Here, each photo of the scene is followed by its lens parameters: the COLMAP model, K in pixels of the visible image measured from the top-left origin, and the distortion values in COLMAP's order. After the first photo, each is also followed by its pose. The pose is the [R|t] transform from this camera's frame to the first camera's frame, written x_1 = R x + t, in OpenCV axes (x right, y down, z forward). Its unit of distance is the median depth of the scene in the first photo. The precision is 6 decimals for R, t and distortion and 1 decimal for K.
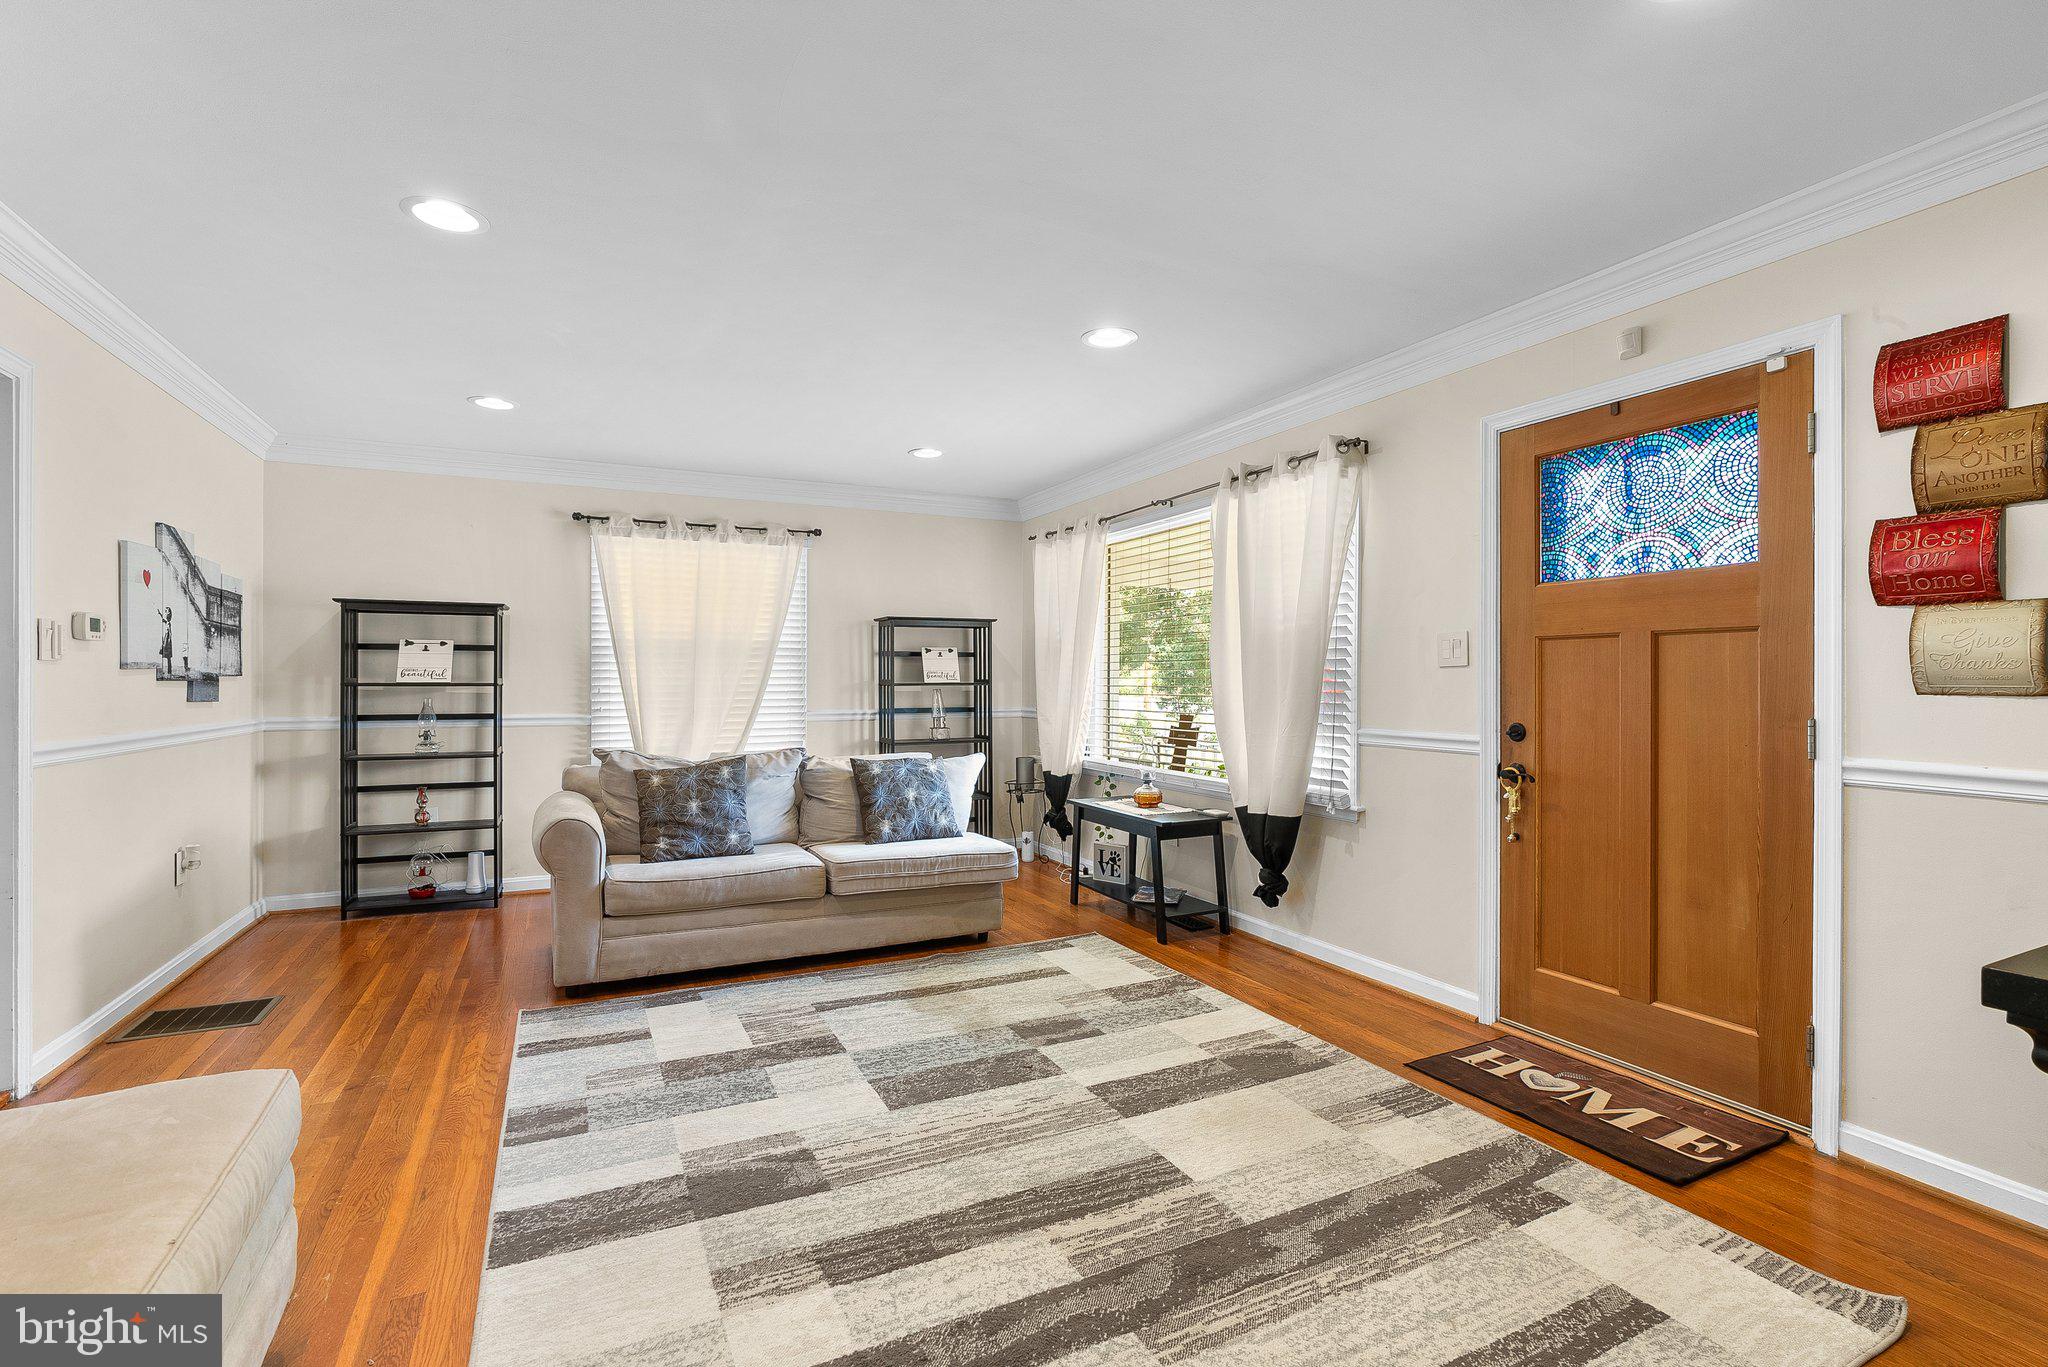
lens RADIAL K [[938.6, 0, 1019.3], [0, 938.6, 665.6], [0, 0, 1]] dist [-0.011282, 0.005450]
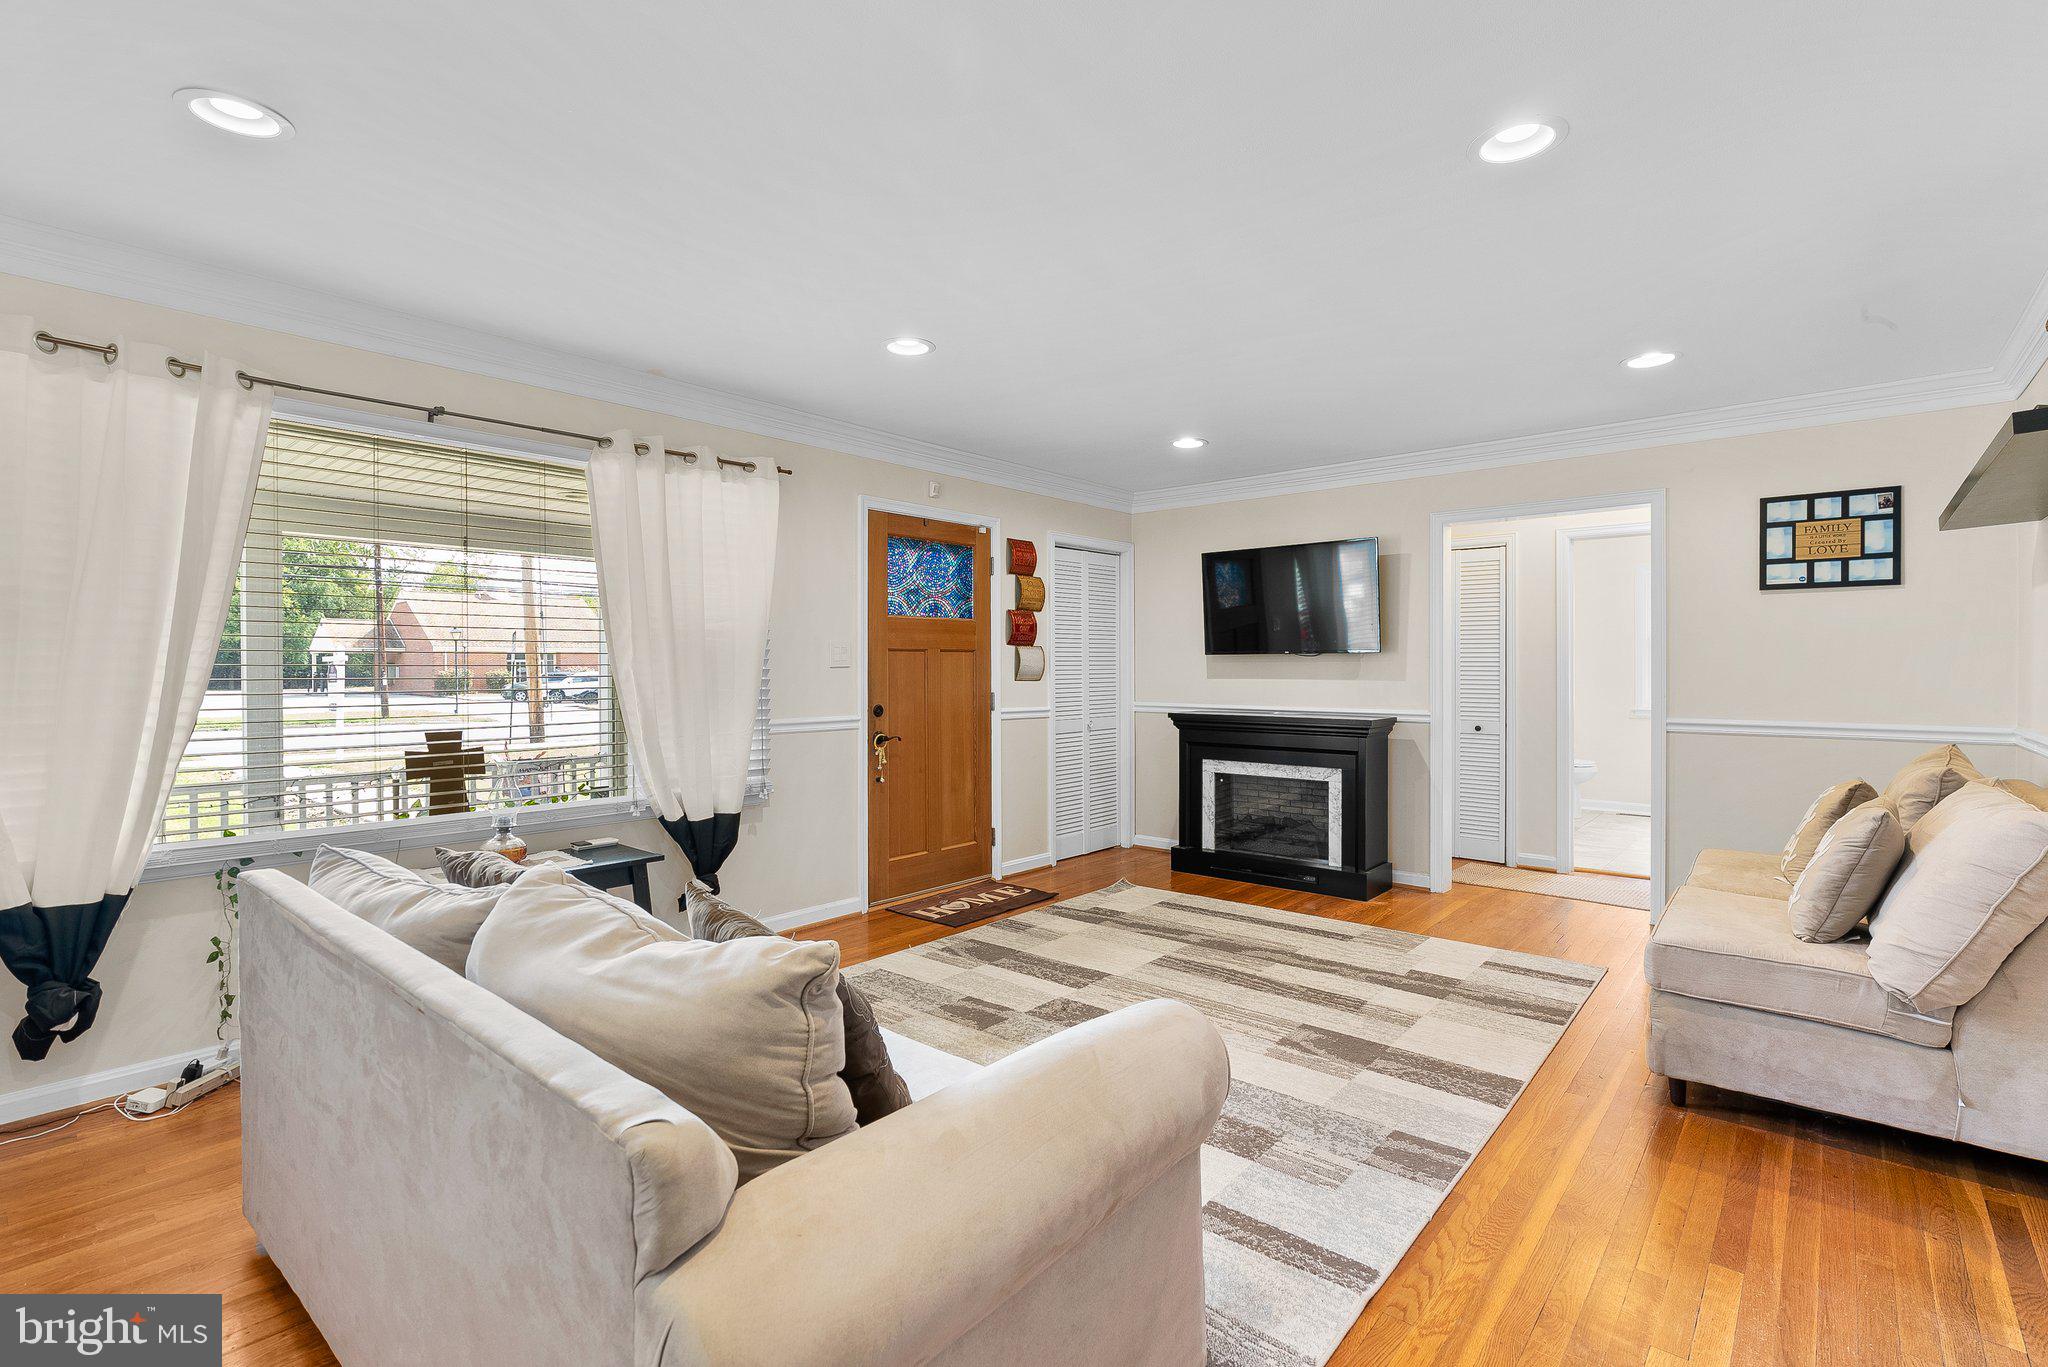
lens RADIAL K [[941.9, 0, 1027.4], [0, 941.9, 655.5], [0, 0, 1]] dist [-0.013201, 0.006019]
pose [[-0.400039, 0.009814, 0.916446, -1.208351], [-0.014800, 0.999743, -0.017166, 0.004989], [-0.916379, -0.020430, -0.399790, 1.734912]]
